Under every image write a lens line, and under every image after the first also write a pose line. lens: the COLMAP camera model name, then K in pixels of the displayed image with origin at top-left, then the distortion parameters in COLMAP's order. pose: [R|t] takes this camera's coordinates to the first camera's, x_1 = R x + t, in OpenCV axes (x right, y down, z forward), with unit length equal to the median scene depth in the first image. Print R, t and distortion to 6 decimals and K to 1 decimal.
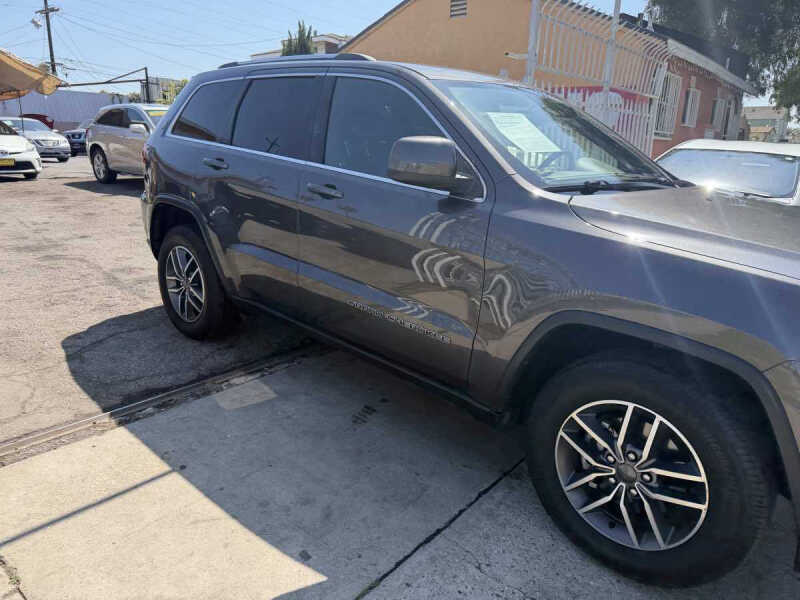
lens RADIAL K [[578.9, 0, 400.0], [0, 578.9, 300.0], [0, 0, 1]] dist [0.005061, -0.003498]
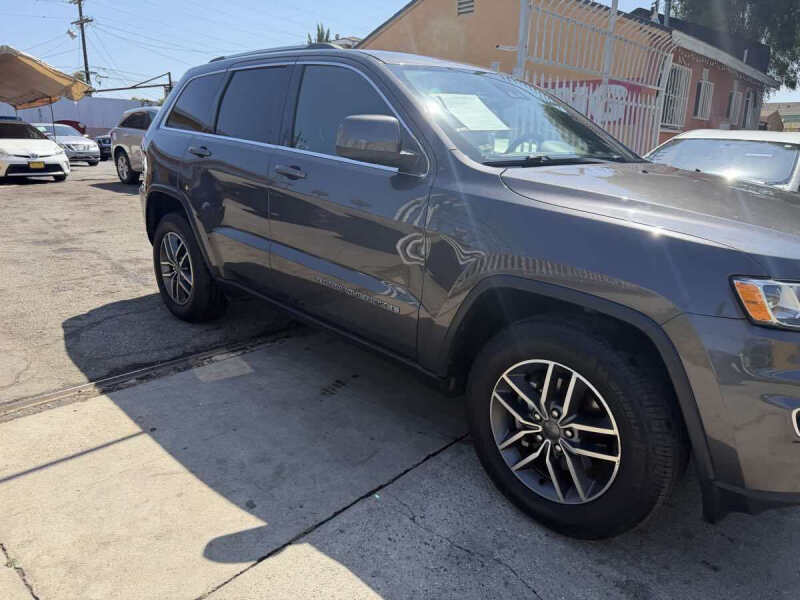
lens RADIAL K [[578.9, 0, 400.0], [0, 578.9, 300.0], [0, 0, 1]] dist [0.005061, -0.003498]
pose [[0.998724, -0.000340, -0.050497, 0.109501], [0.000067, 0.999985, -0.005413, 0.044701], [0.050498, 0.005403, 0.998710, -0.038871]]
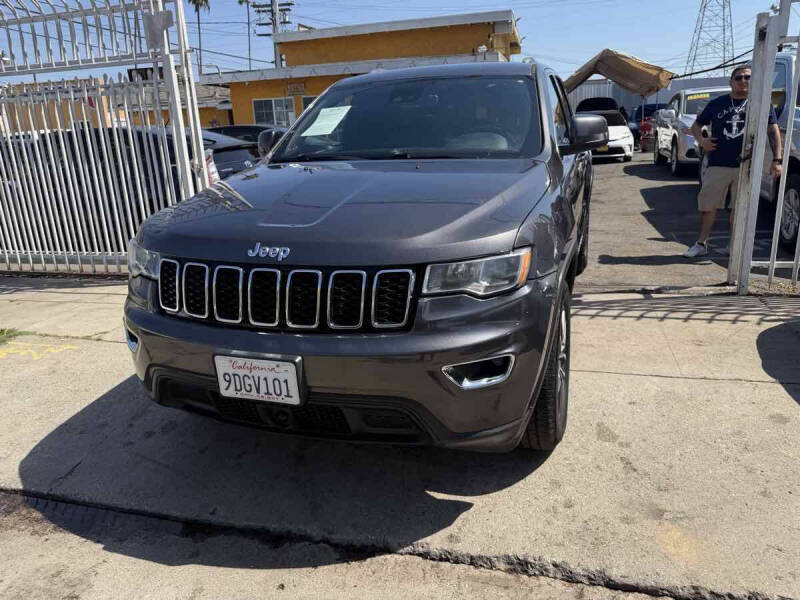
lens RADIAL K [[583.8, 0, 407.3], [0, 583.8, 306.1], [0, 0, 1]] dist [0.001634, -0.003956]
pose [[0.388448, 0.216445, -0.895690, 1.349708], [-0.188040, 0.970187, 0.152897, -0.086209], [0.902081, 0.109033, 0.417567, 0.516618]]
